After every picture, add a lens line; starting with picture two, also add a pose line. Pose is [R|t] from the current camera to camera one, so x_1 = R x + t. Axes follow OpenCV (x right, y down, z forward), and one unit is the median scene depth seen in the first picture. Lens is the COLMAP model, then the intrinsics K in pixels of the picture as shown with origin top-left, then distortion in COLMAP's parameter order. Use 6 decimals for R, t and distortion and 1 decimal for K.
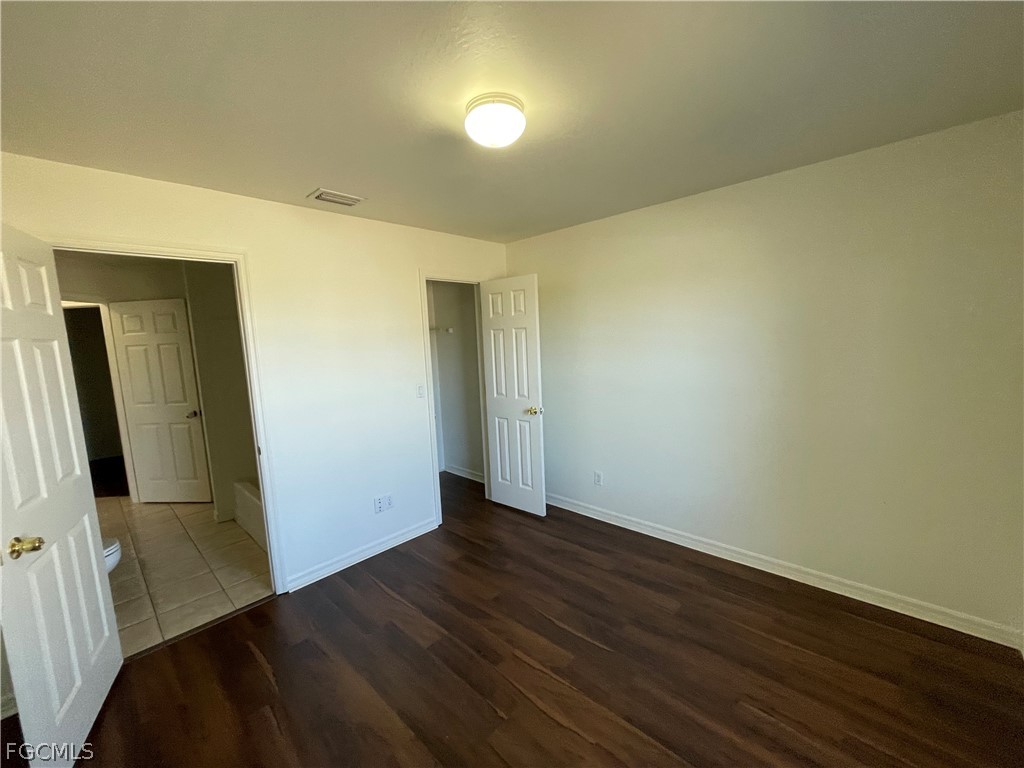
lens RADIAL K [[413.7, 0, 512.0], [0, 413.7, 384.0], [0, 0, 1]] dist [-0.000429, 0.000001]
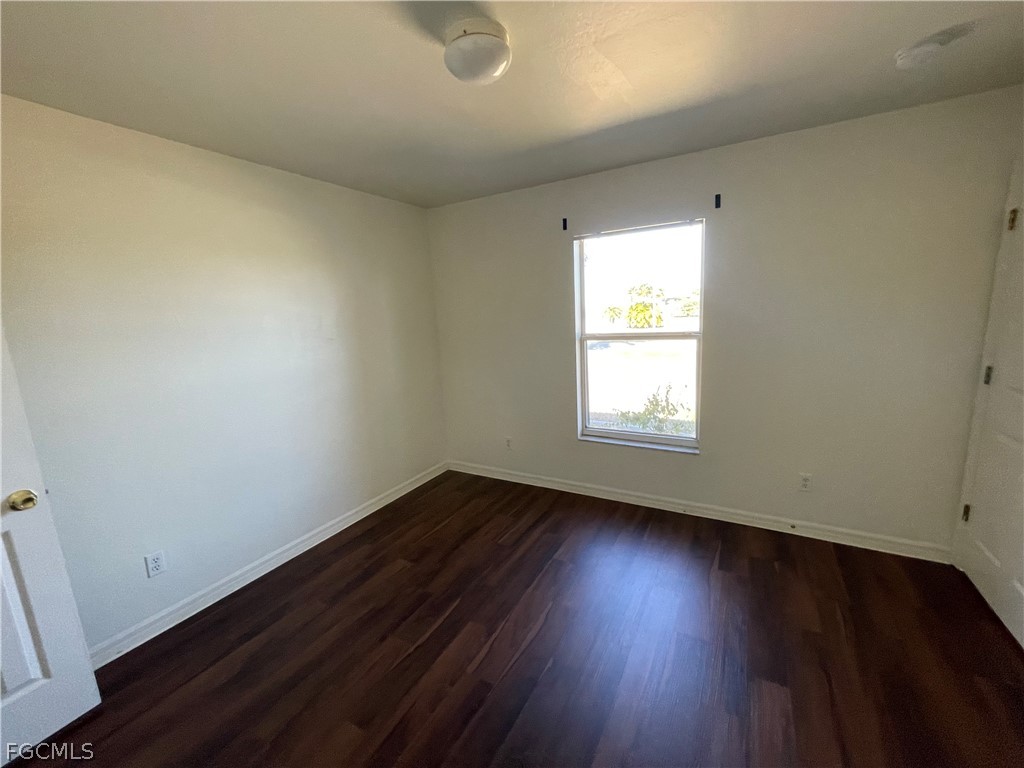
lens RADIAL K [[413.7, 0, 512.0], [0, 413.7, 384.0], [0, 0, 1]] dist [-0.000429, 0.000001]
pose [[-0.236389, -0.114126, 0.964933, -0.603753], [0.169602, 0.972987, 0.156628, -0.040053], [-0.956742, 0.200679, -0.210647, 0.764676]]
